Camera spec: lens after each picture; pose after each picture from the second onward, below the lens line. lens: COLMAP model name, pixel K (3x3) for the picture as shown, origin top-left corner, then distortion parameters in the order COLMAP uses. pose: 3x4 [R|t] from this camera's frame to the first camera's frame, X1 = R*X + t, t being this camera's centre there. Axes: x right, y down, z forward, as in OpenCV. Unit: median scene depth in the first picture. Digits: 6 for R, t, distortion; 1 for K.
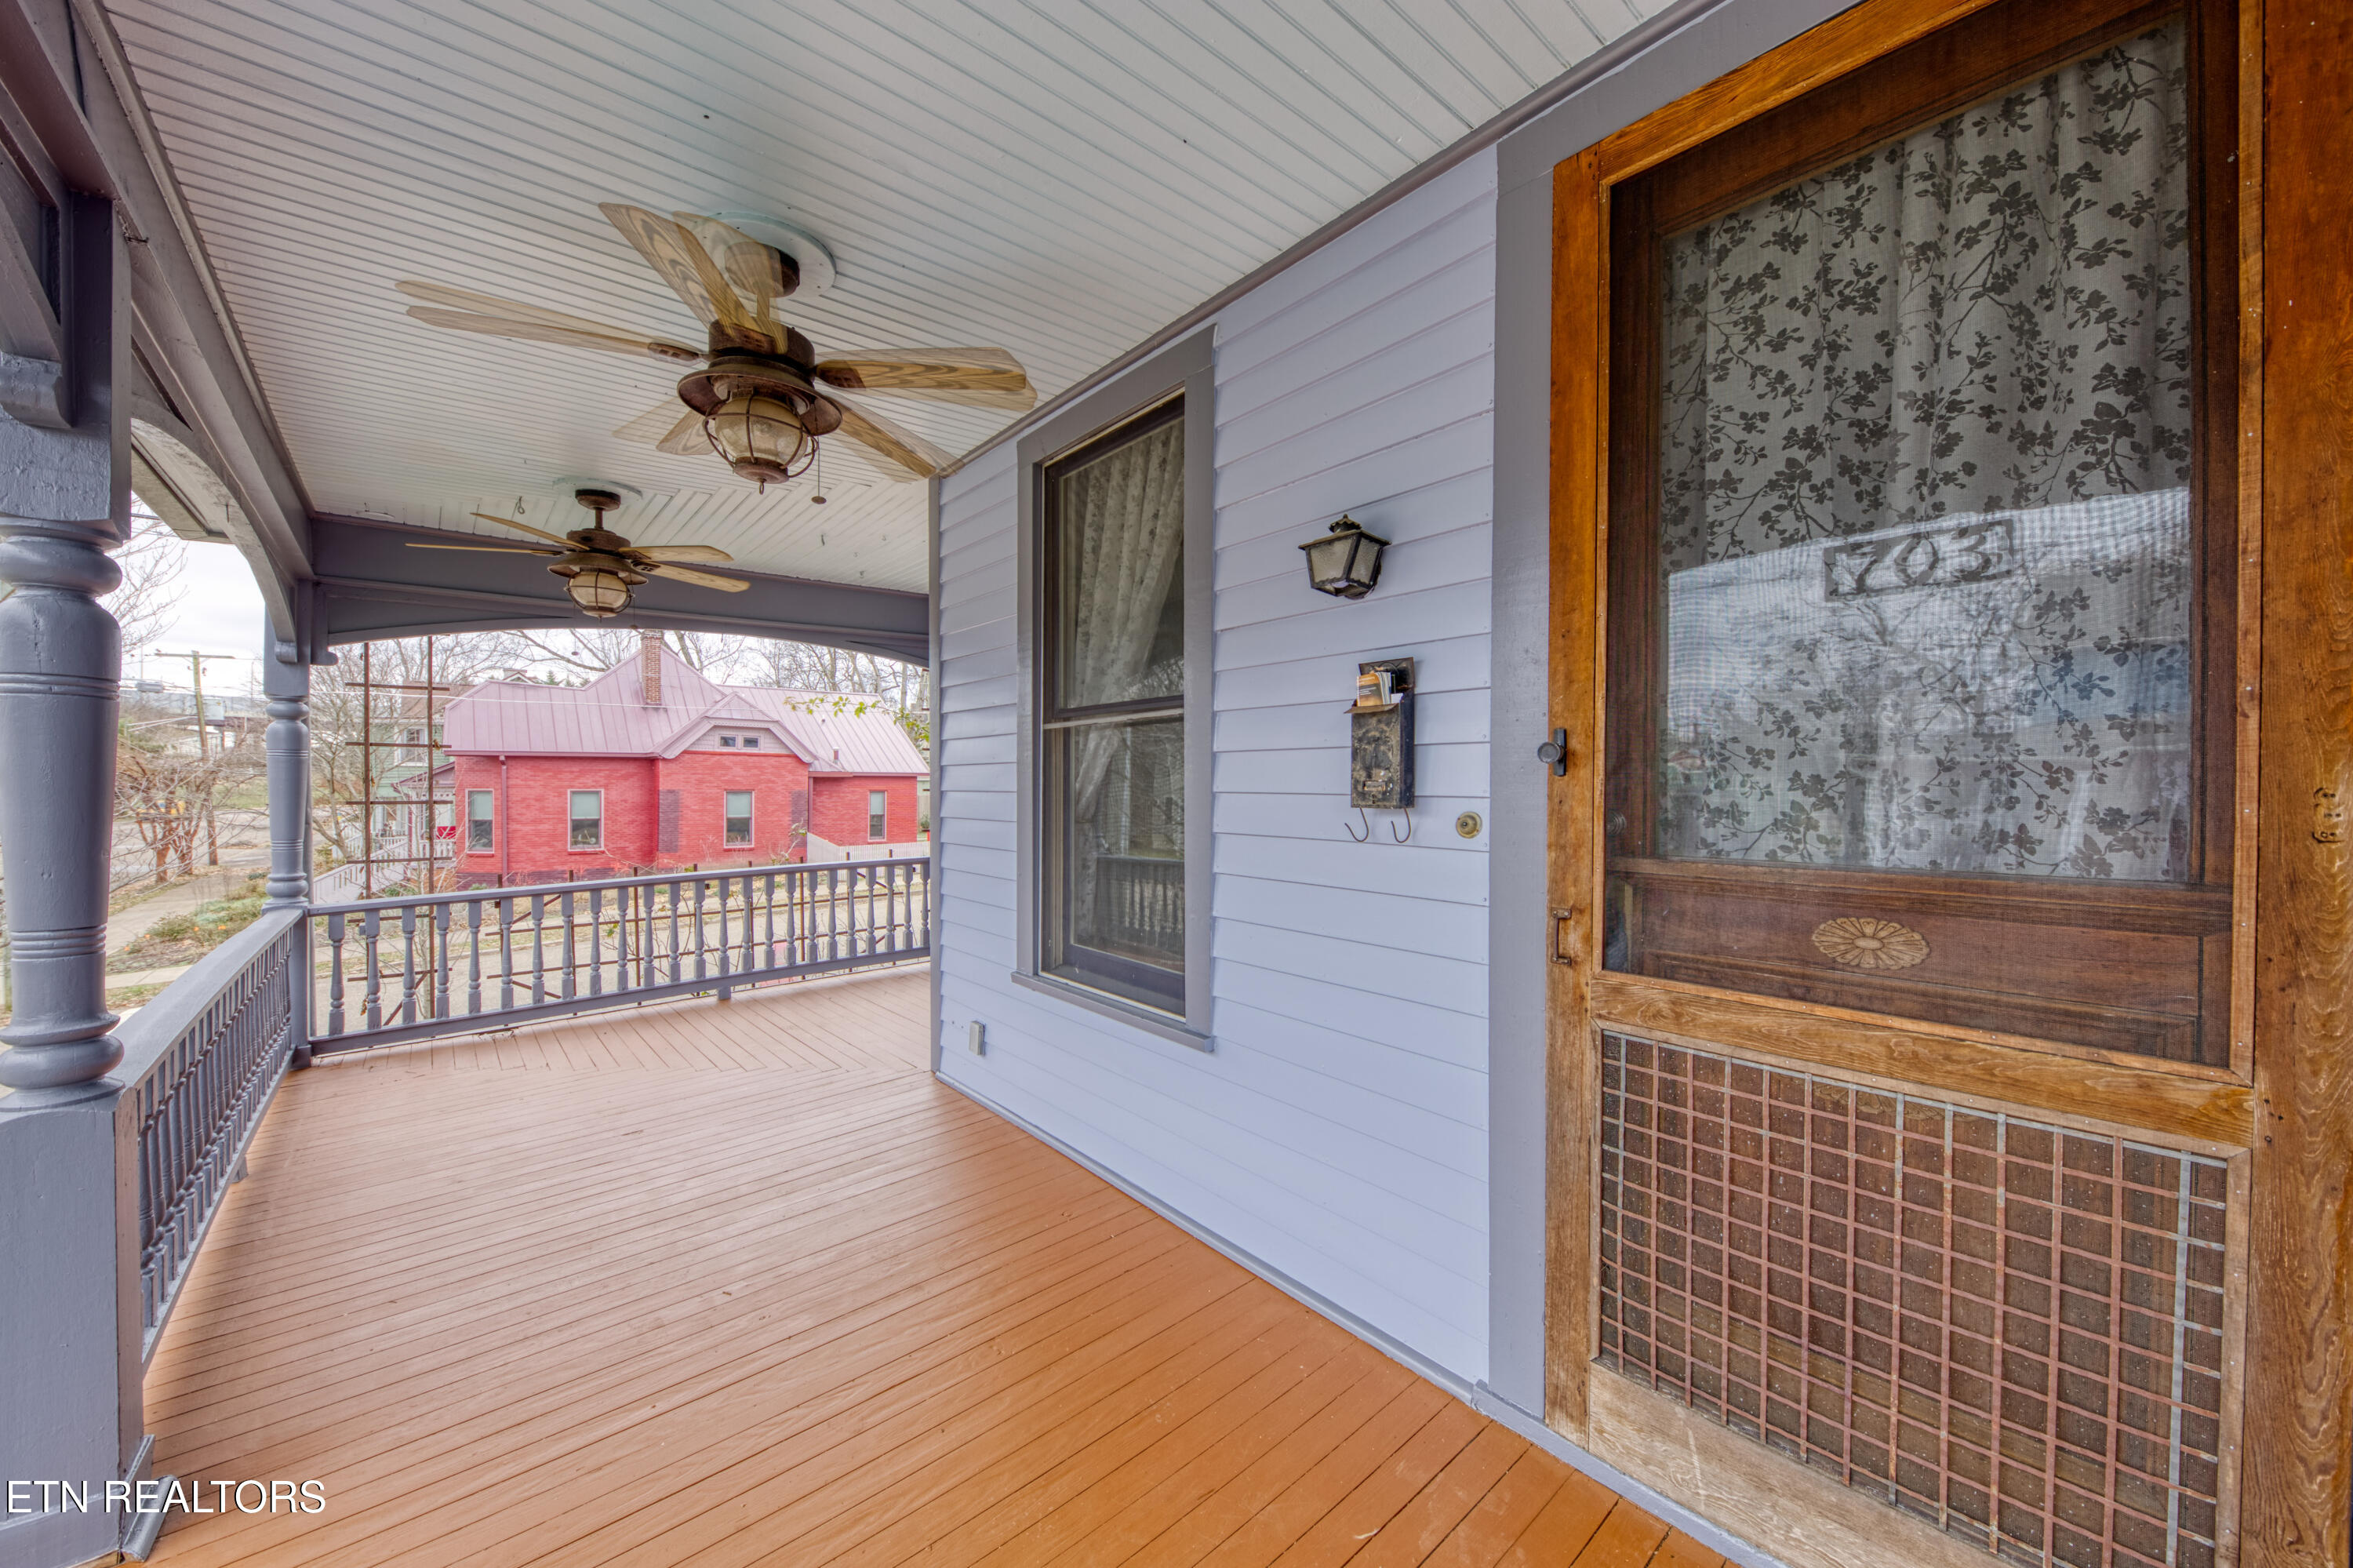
lens RADIAL K [[828.5, 0, 1180.5], [0, 828.5, 791.0], [0, 0, 1]] dist [-0.002982, -0.000893]
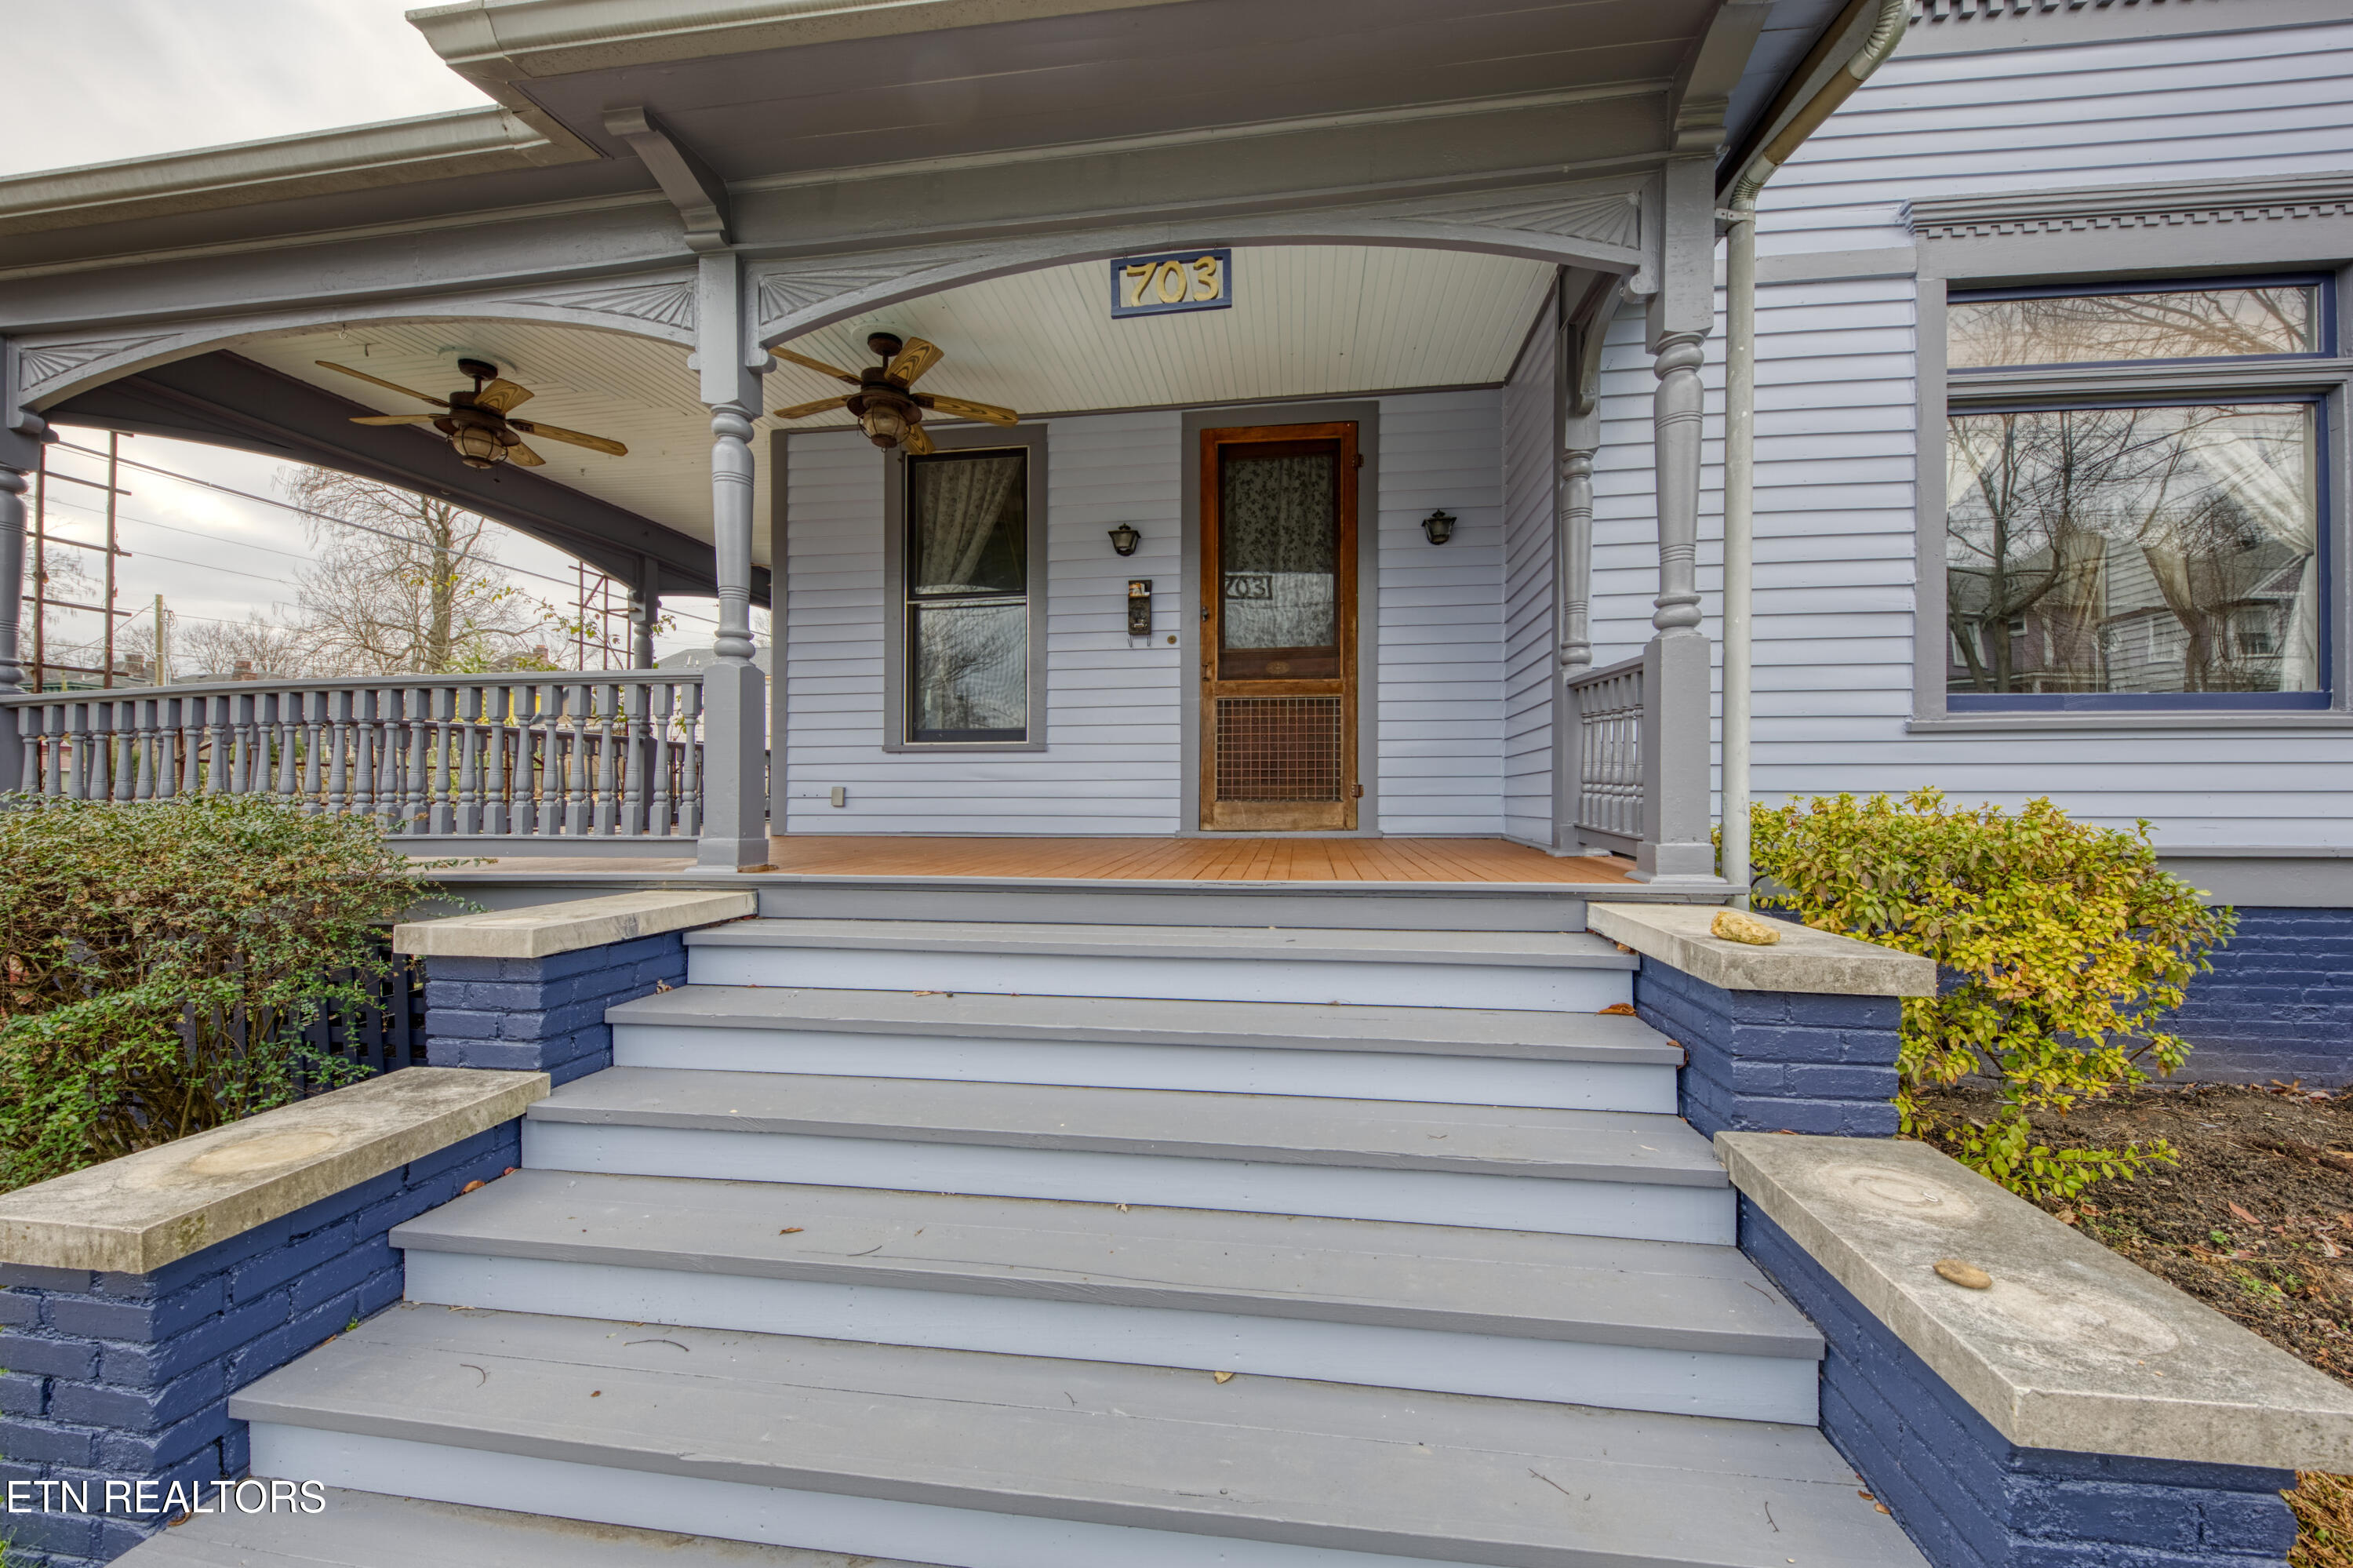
lens RADIAL K [[828.5, 0, 1183.2], [0, 828.5, 789.1], [0, 0, 1]] dist [-0.002982, -0.000893]
pose [[0.762983, 0.004353, 0.646404, -1.705061], [0.007789, 0.999843, -0.015927, 0.695454], [-0.646372, 0.017187, 0.762829, -1.400185]]
